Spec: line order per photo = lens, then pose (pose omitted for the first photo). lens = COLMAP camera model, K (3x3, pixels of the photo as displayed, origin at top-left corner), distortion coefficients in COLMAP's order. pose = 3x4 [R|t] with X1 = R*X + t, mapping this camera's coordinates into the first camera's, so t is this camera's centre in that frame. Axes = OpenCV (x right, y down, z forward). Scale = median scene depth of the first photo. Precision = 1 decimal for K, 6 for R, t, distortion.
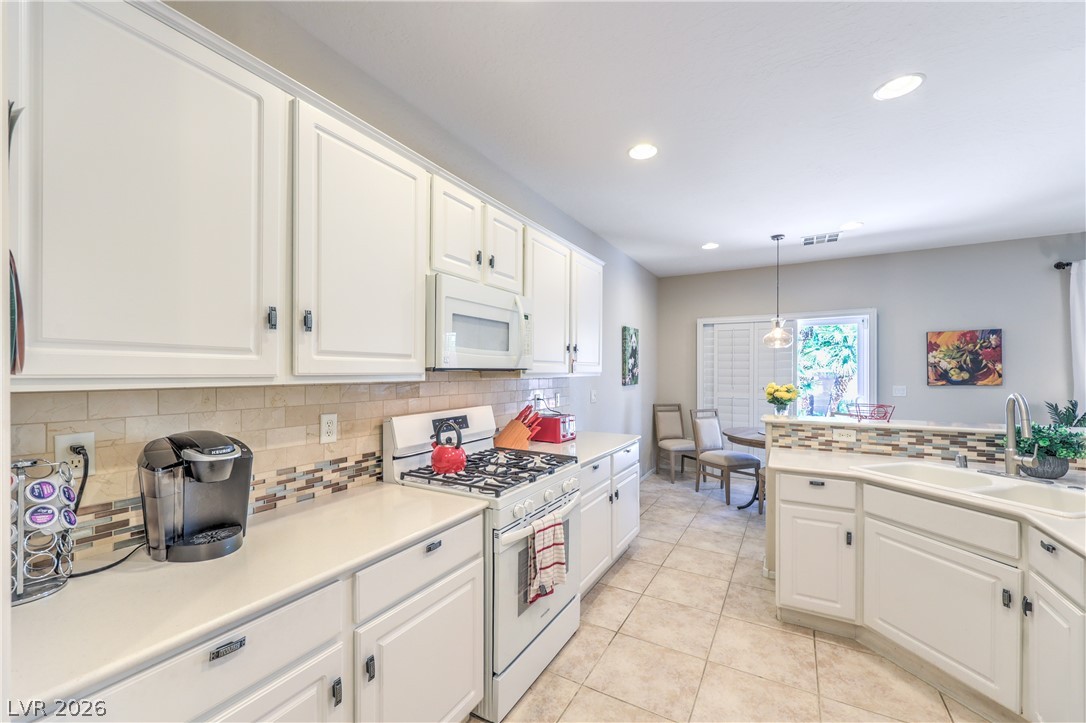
lens RADIAL K [[435.9, 0, 541.8], [0, 435.9, 372.4], [0, 0, 1]] dist [-0.000170, 0.000025]
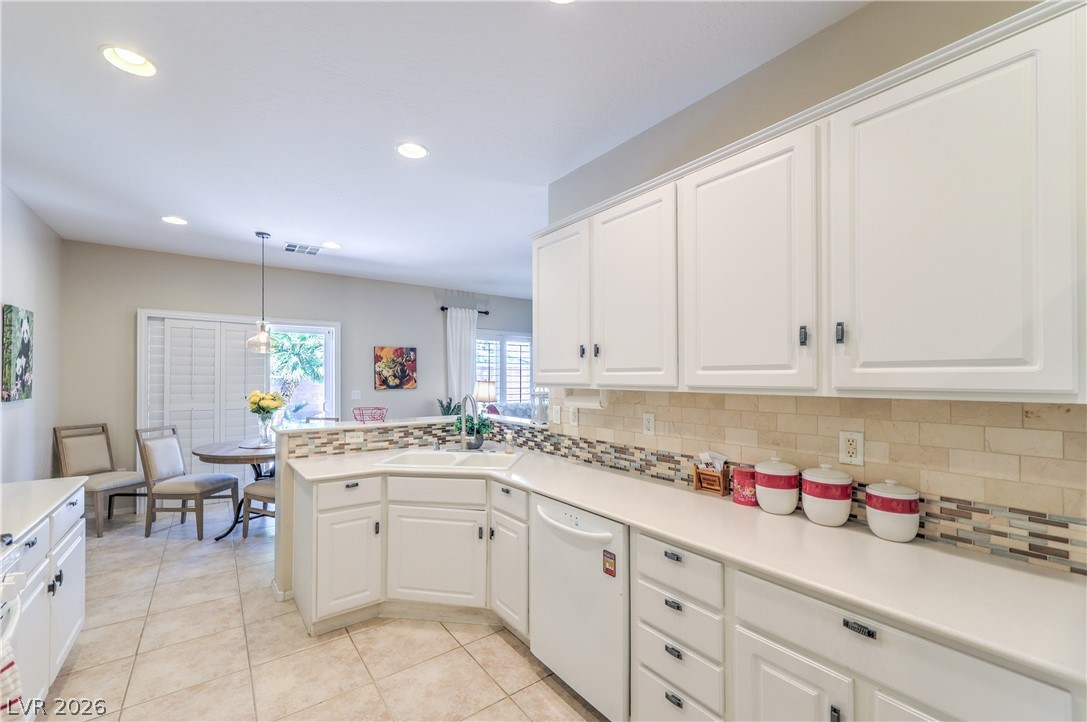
lens RADIAL K [[442.7, 0, 536.7], [0, 442.7, 373.1], [0, 0, 1]] dist [0.000794, 0.000237]
pose [[0.403382, 0.010469, 0.914972, -0.097252], [-0.000180, 0.999935, -0.011361, -0.003190], [-0.915032, 0.004419, 0.403357, 0.087556]]
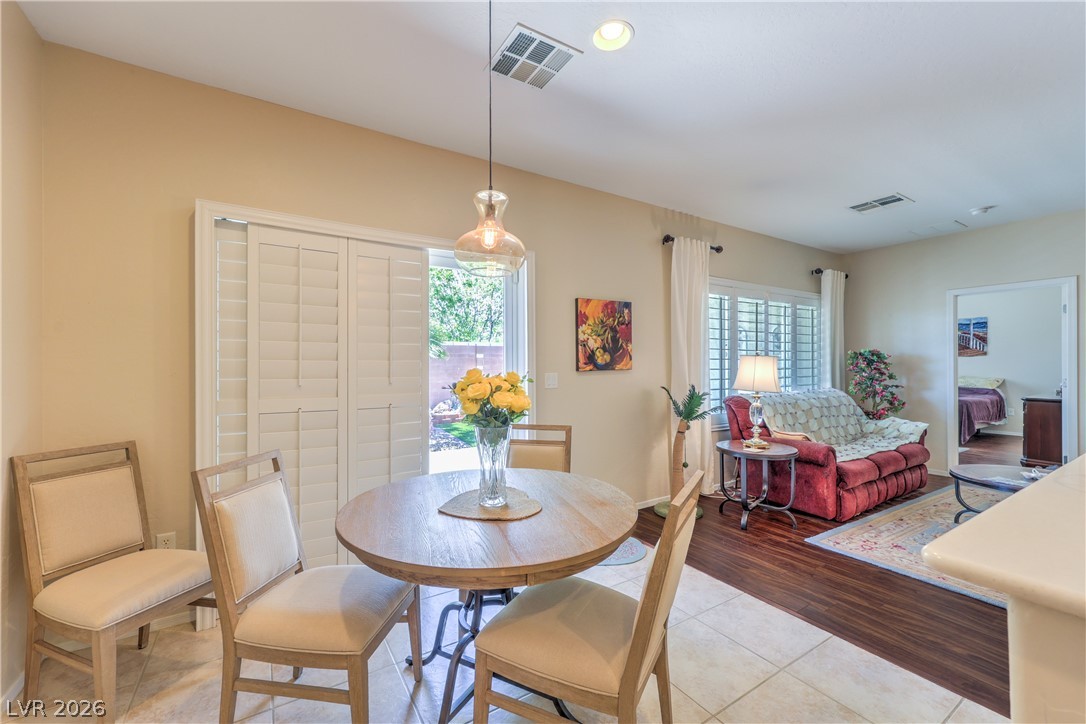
lens RADIAL K [[444.2, 0, 543.0], [0, 444.2, 362.0], [0, 0, 1]] dist [0.001643, 0.000286]
pose [[0.471526, 0.002800, 0.881848, 0.249834], [0.003337, 0.999982, -0.004959, 0.021659], [-0.881846, 0.005282, 0.471508, 0.852714]]
